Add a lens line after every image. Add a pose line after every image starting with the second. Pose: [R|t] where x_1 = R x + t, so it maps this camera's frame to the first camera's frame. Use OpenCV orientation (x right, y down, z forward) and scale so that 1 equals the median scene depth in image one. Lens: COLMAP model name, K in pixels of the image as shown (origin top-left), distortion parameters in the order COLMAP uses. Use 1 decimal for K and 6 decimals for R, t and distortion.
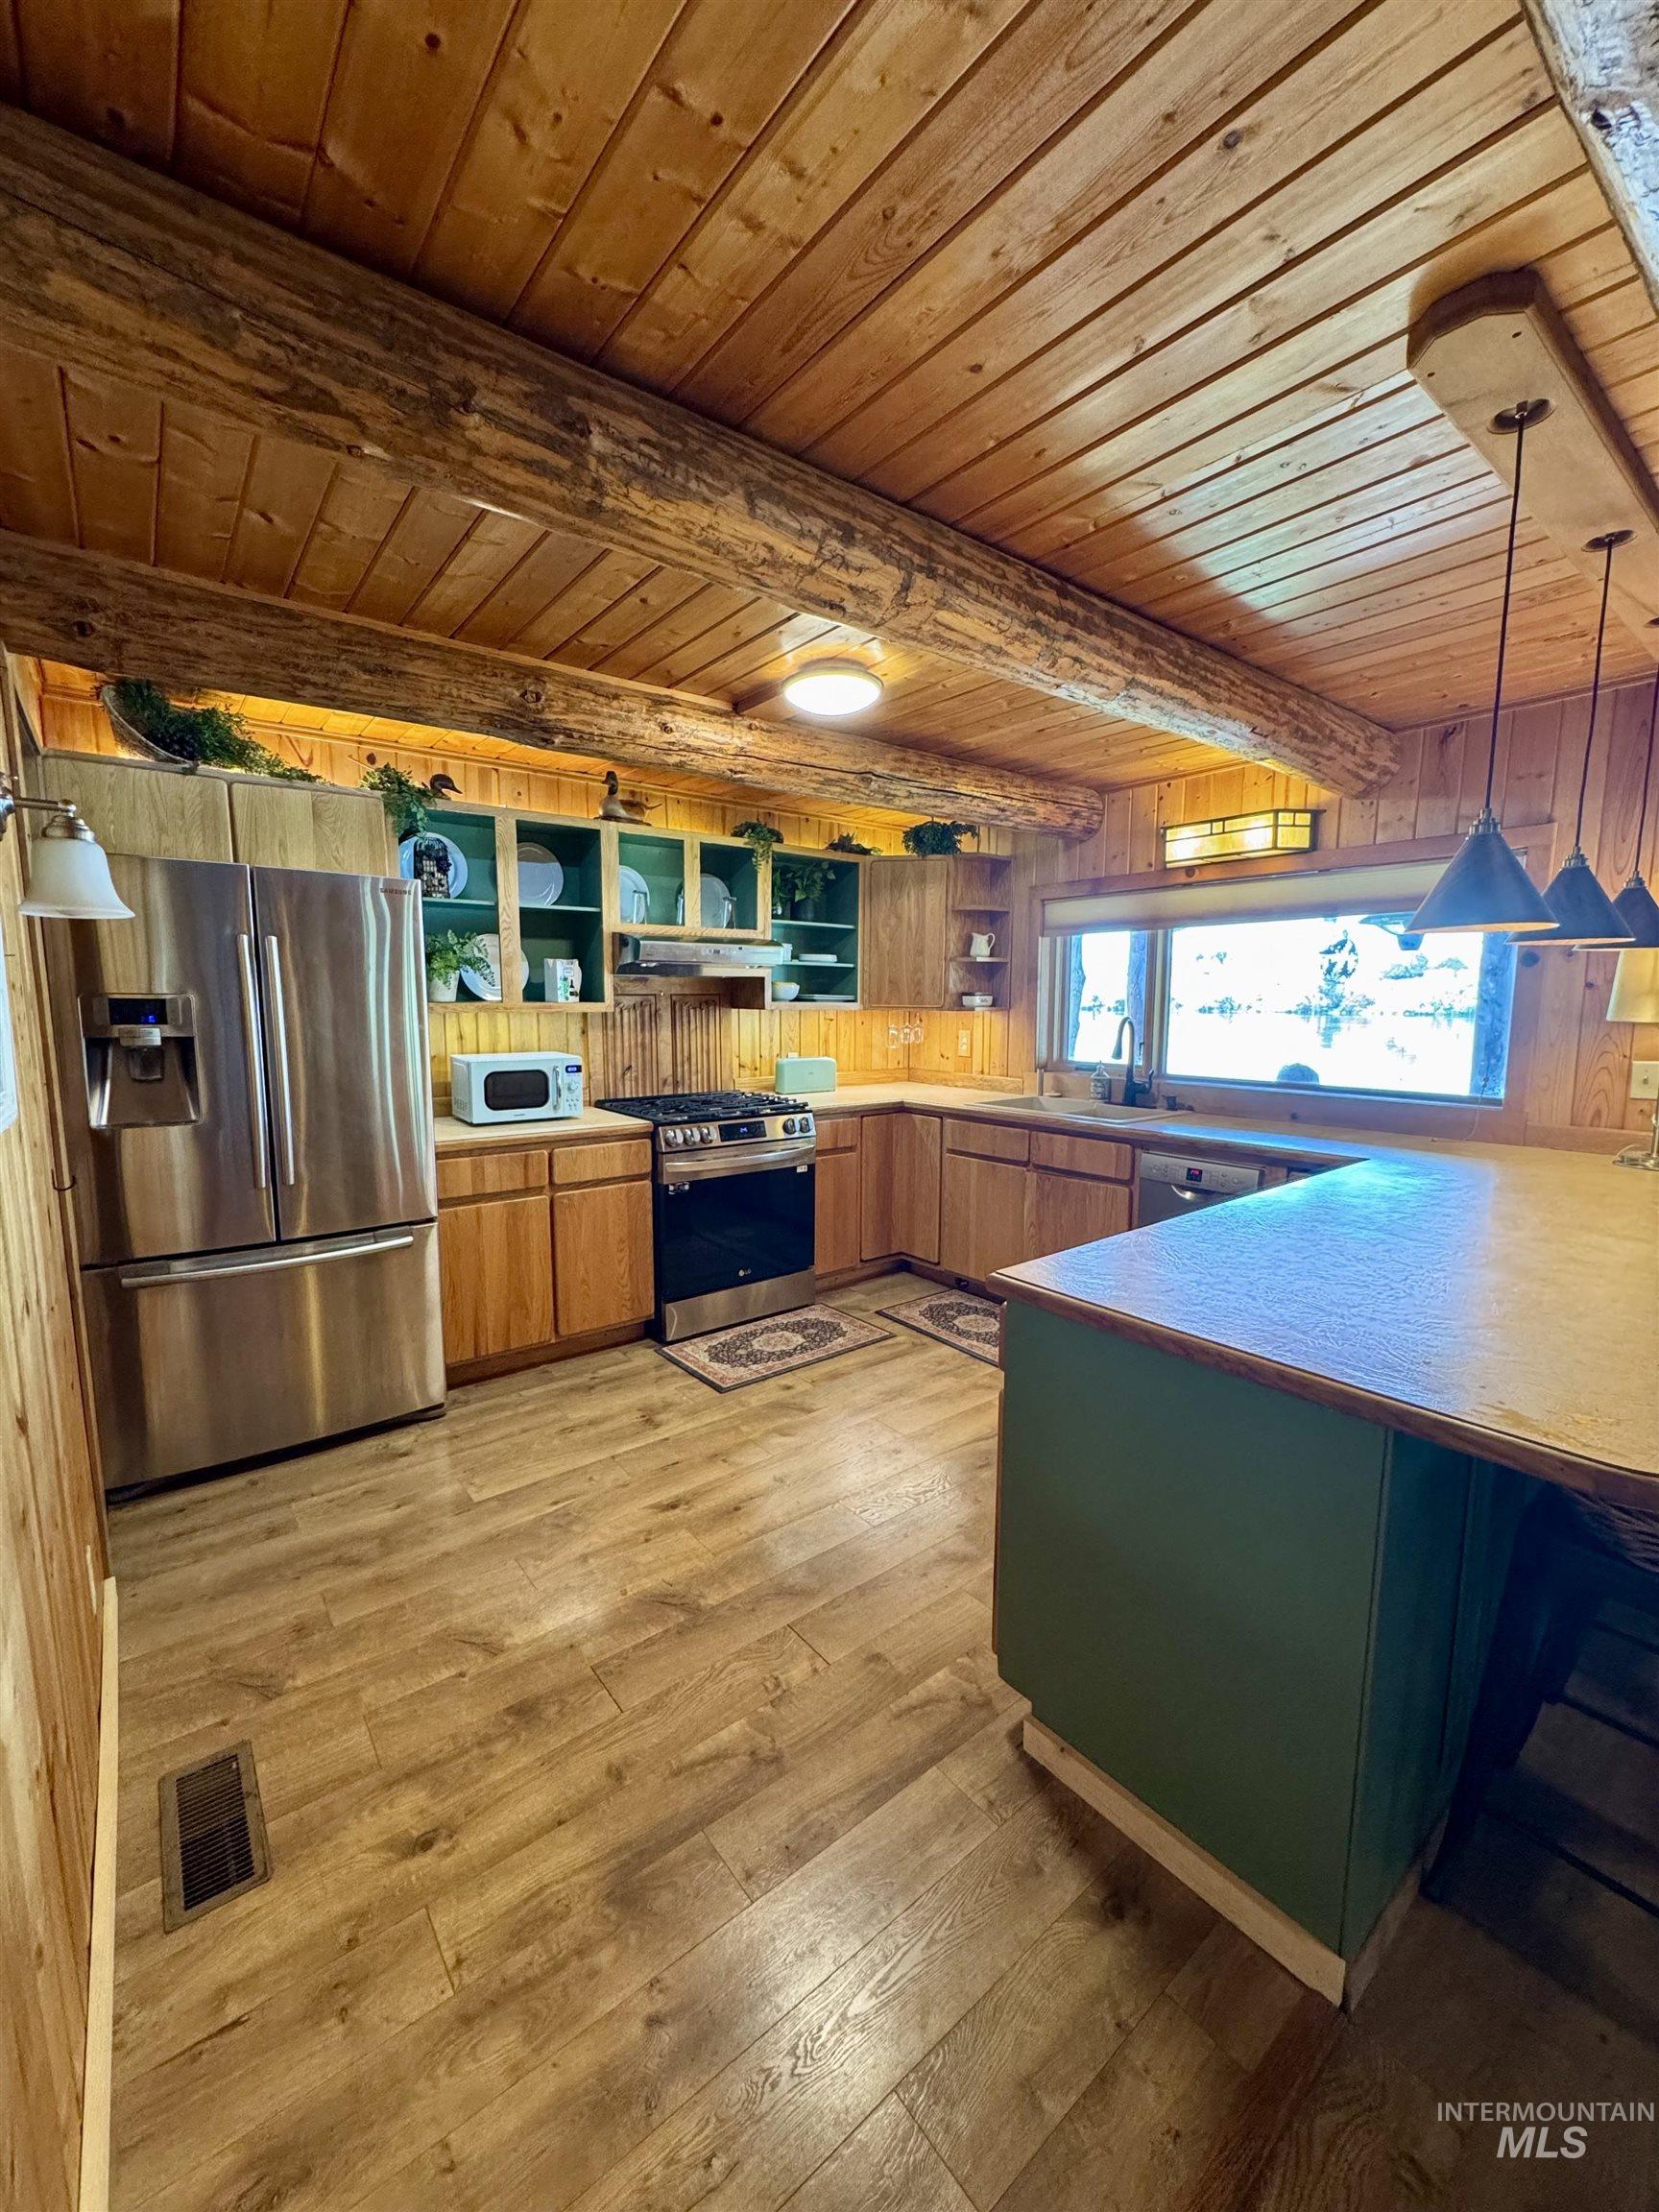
lens RADIAL K [[885.5, 0, 832.9], [0, 885.5, 1107.9], [0, 0, 1]] dist [-0.002636, 0.000249]
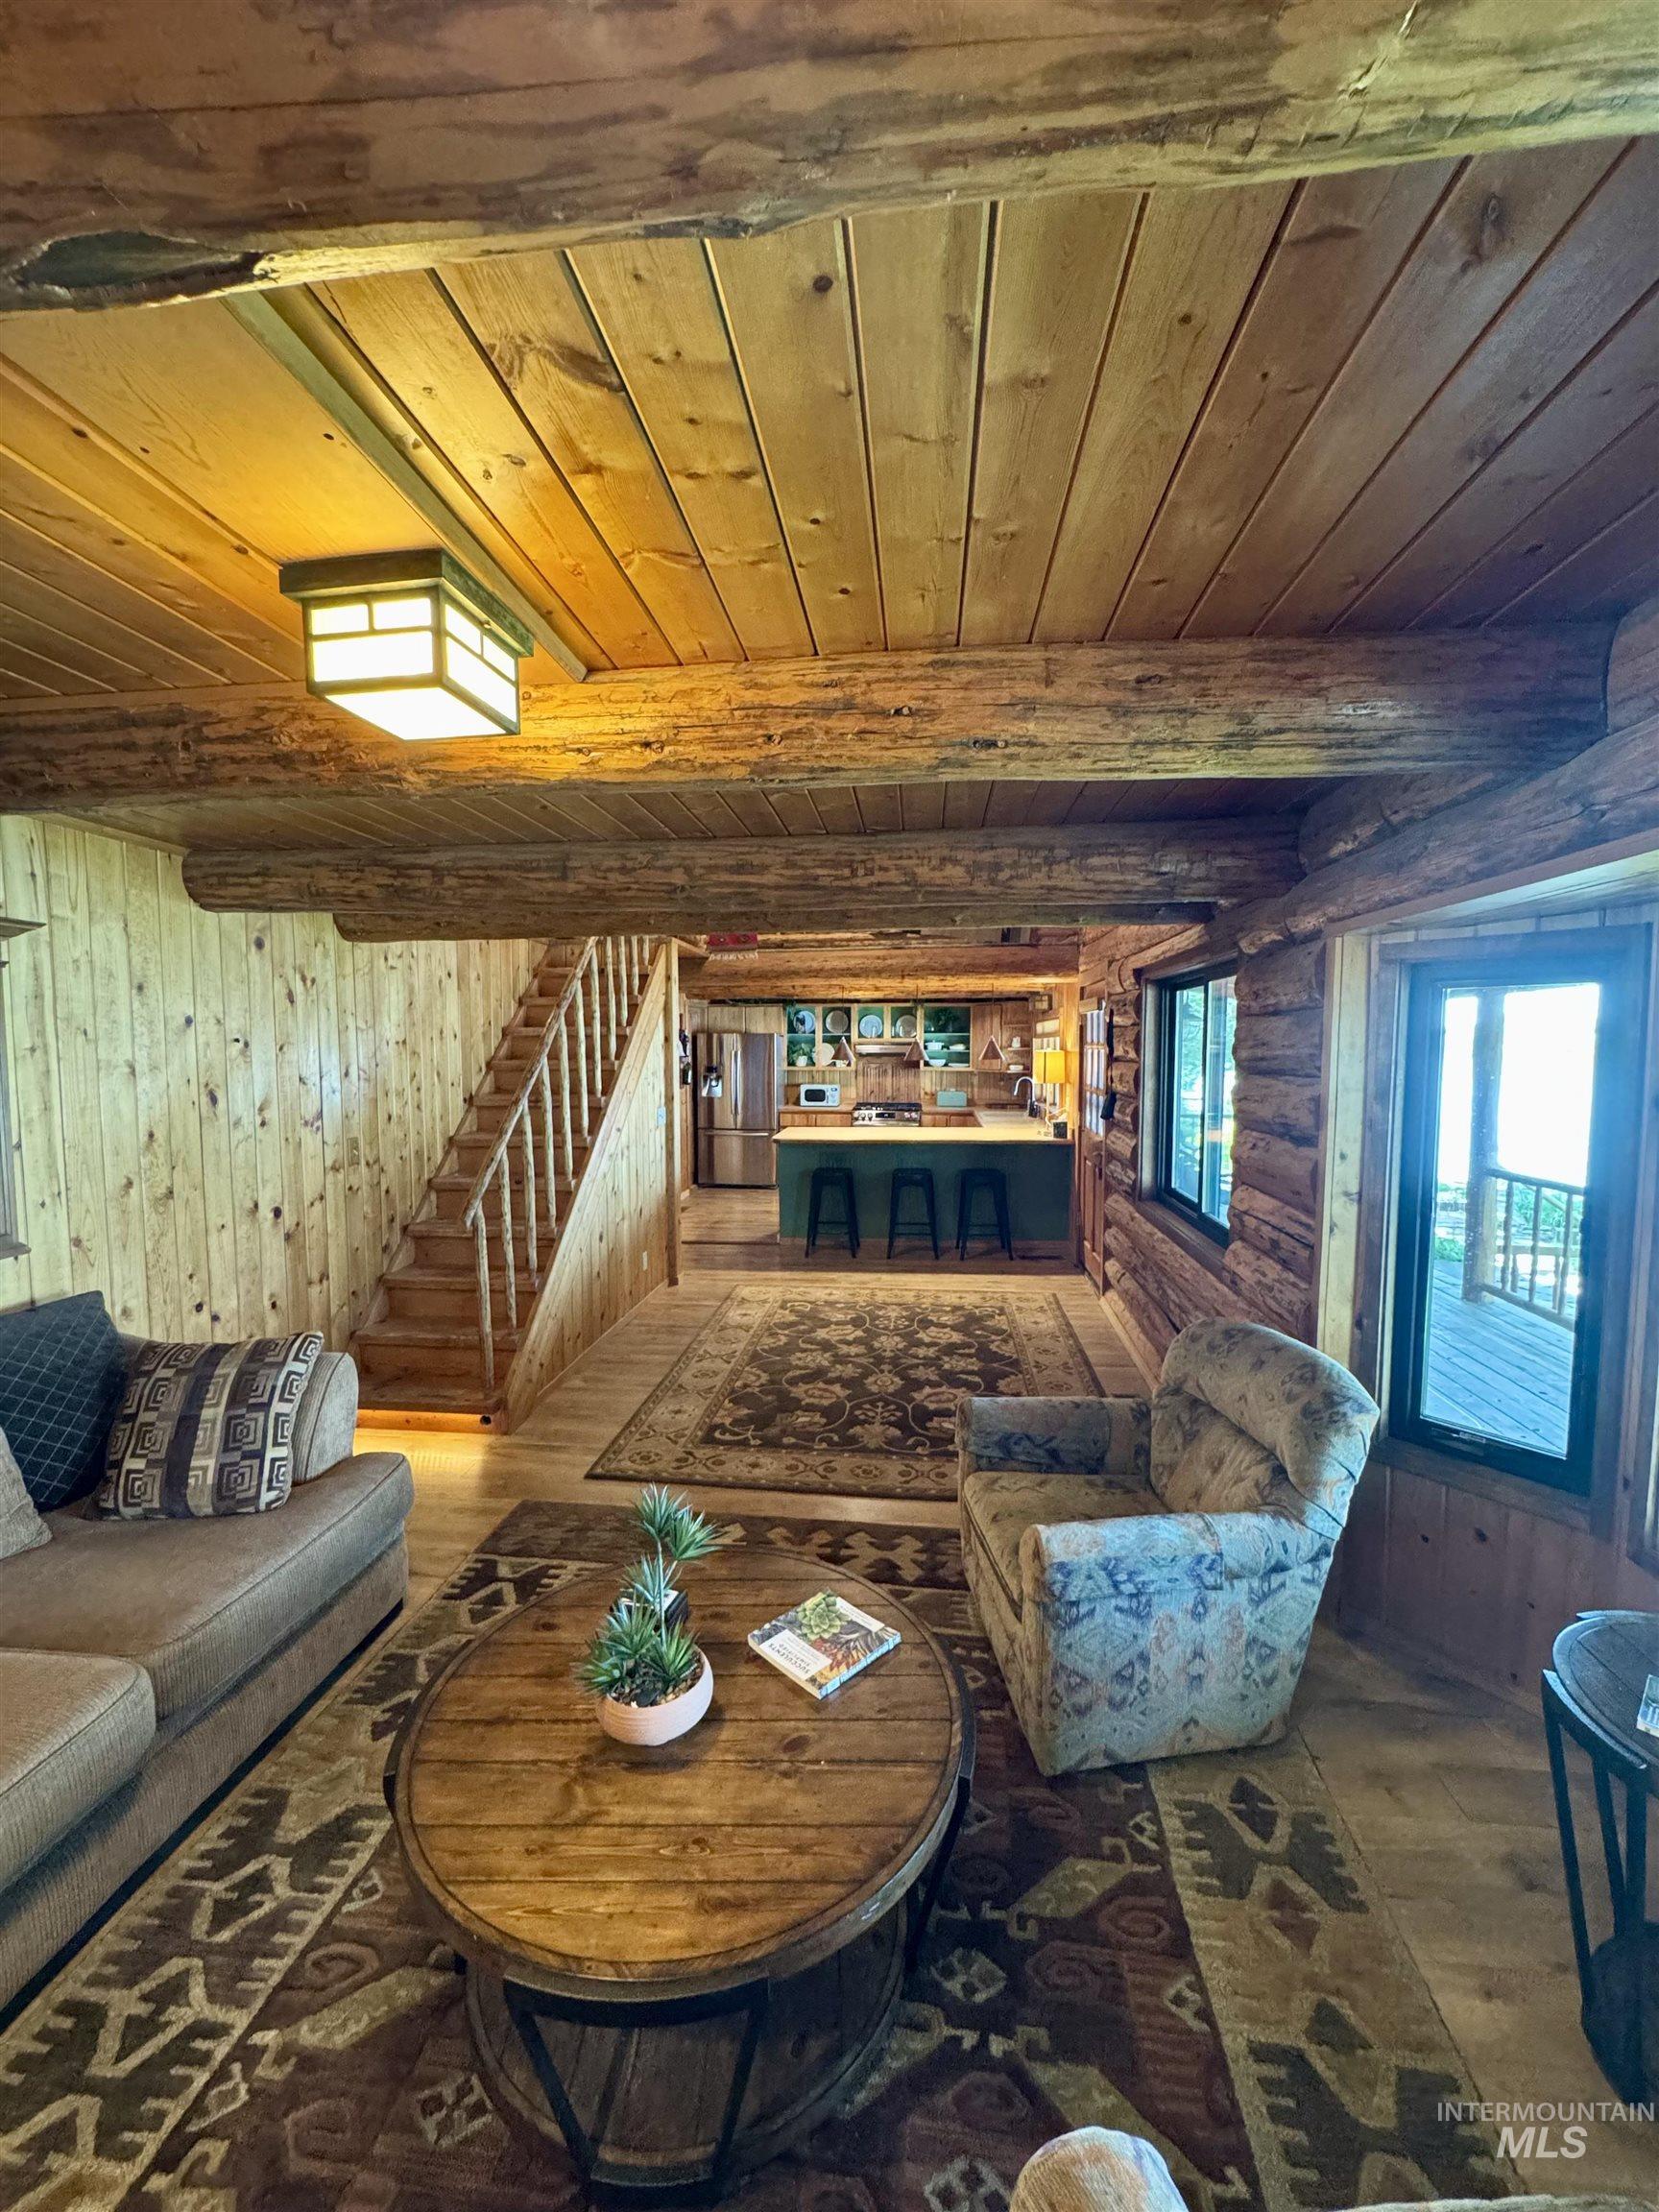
lens RADIAL K [[885.5, 0, 832.9], [0, 885.5, 1107.9], [0, 0, 1]] dist [-0.002636, 0.000249]
pose [[0.706742, 0.049880, -0.705710, 1.840530], [-0.085361, 0.996236, -0.015072, 0.062953], [0.702302, 0.070892, 0.708340, -1.111490]]
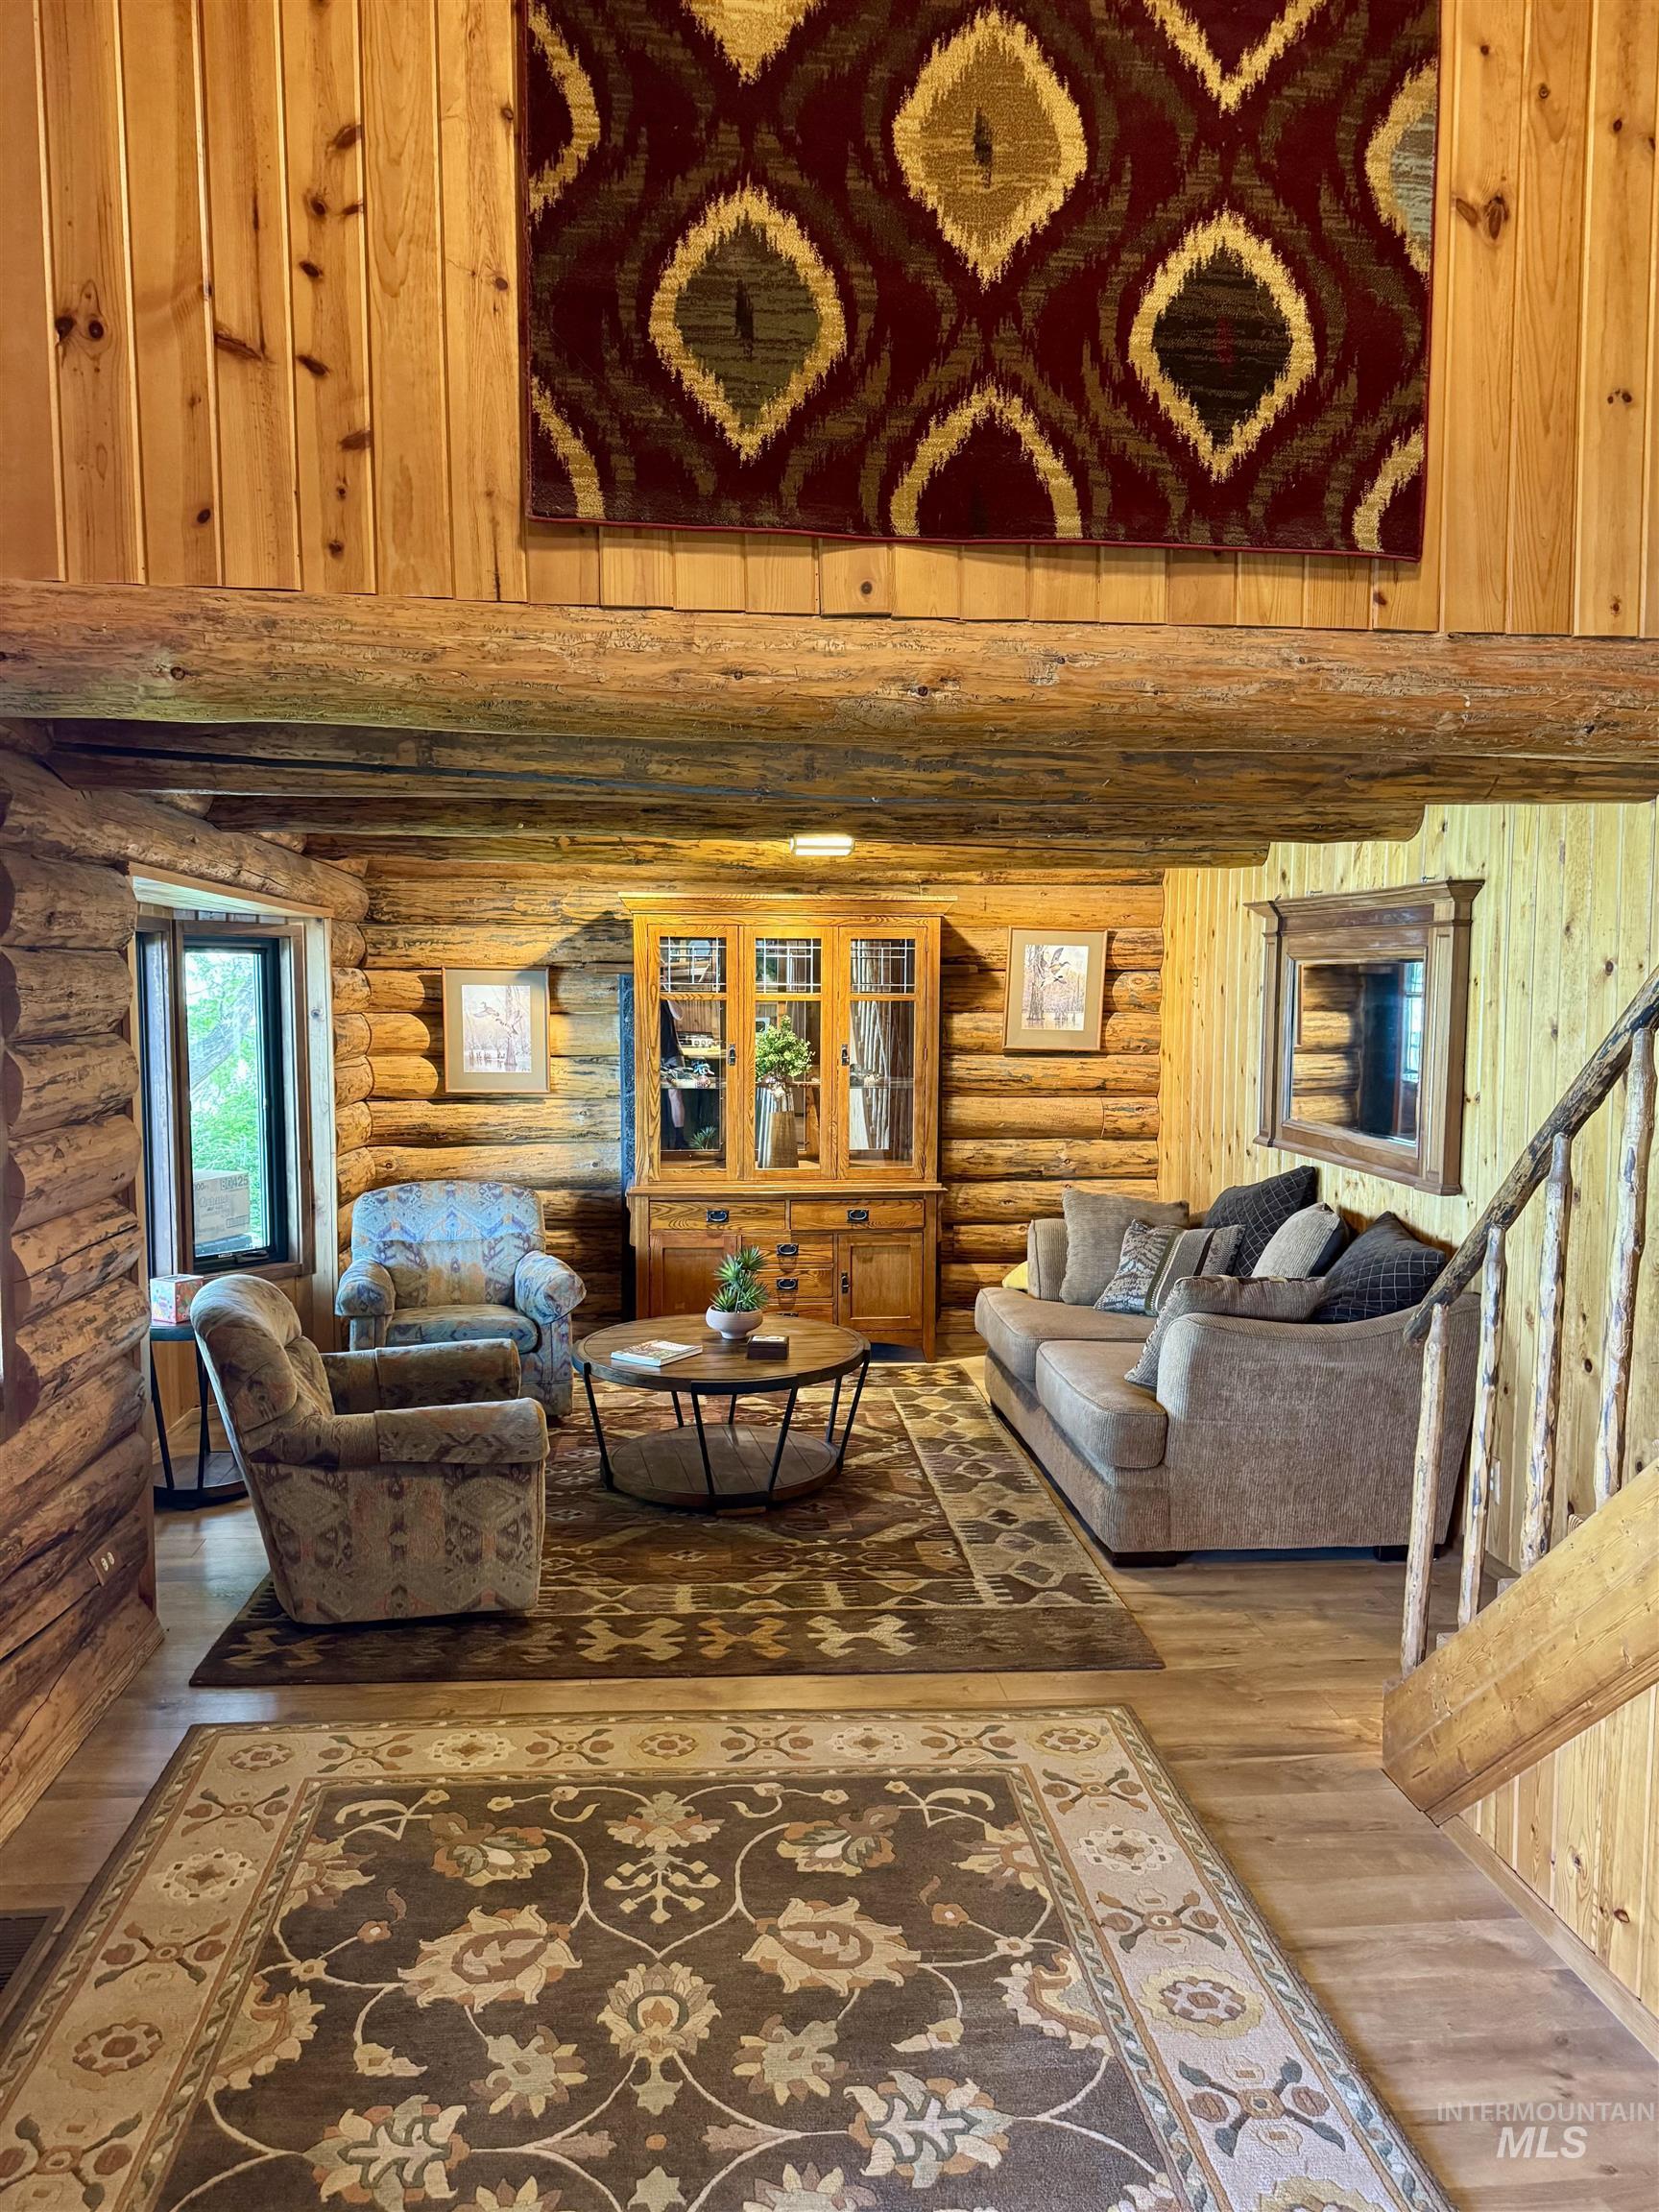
lens RADIAL K [[1545.0, 0, 829.5], [0, 1545.0, 1106.0], [0, 0, 1]] dist [0.131929, -0.173734]
pose [[-0.842278, -0.046817, 0.537007, 0.544014], [0.060012, 0.981884, 0.179730, -0.131928], [-0.535693, 0.183610, -0.824209, 0.386494]]
